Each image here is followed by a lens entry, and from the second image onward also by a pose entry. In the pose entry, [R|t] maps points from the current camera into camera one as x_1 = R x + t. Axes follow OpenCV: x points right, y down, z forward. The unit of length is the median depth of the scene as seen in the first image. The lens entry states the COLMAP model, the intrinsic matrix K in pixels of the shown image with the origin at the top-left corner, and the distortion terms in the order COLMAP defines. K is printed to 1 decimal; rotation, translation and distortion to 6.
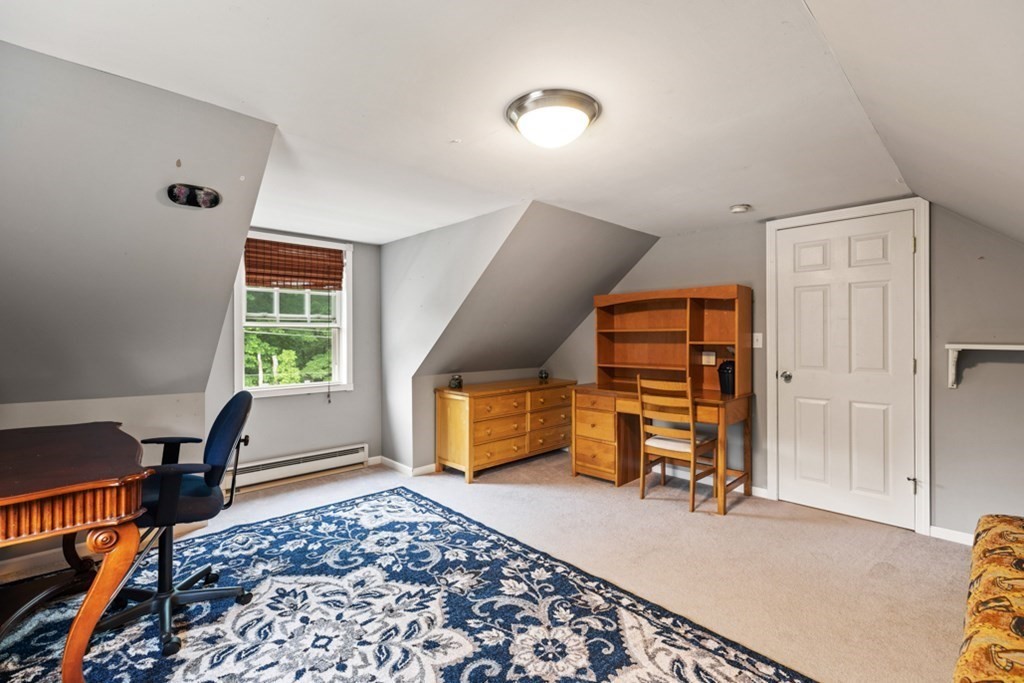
lens RADIAL K [[458.7, 0, 516.3], [0, 458.7, 337.7], [0, 0, 1]] dist [0.004111, -0.000135]
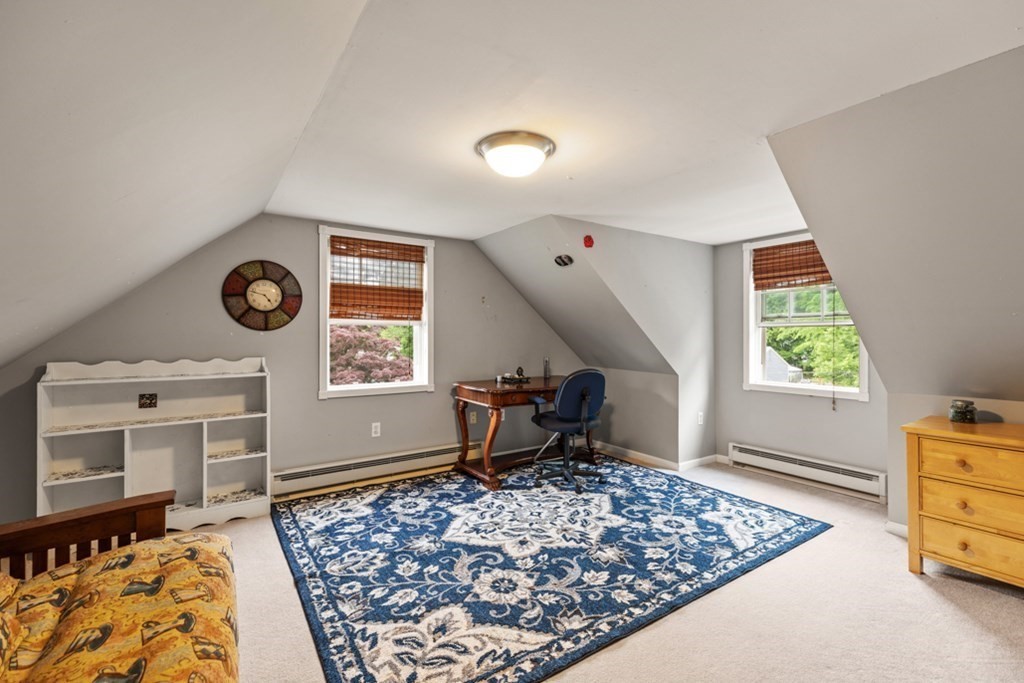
lens RADIAL K [[458.7, 0, 516.1], [0, 458.7, 337.3], [0, 0, 1]] dist [0.004111, -0.000135]
pose [[-0.167563, 0.003342, -0.985856, 0.933024], [-0.003109, 0.999987, 0.003918, -0.001140], [0.985856, 0.003722, -0.167551, 0.891181]]
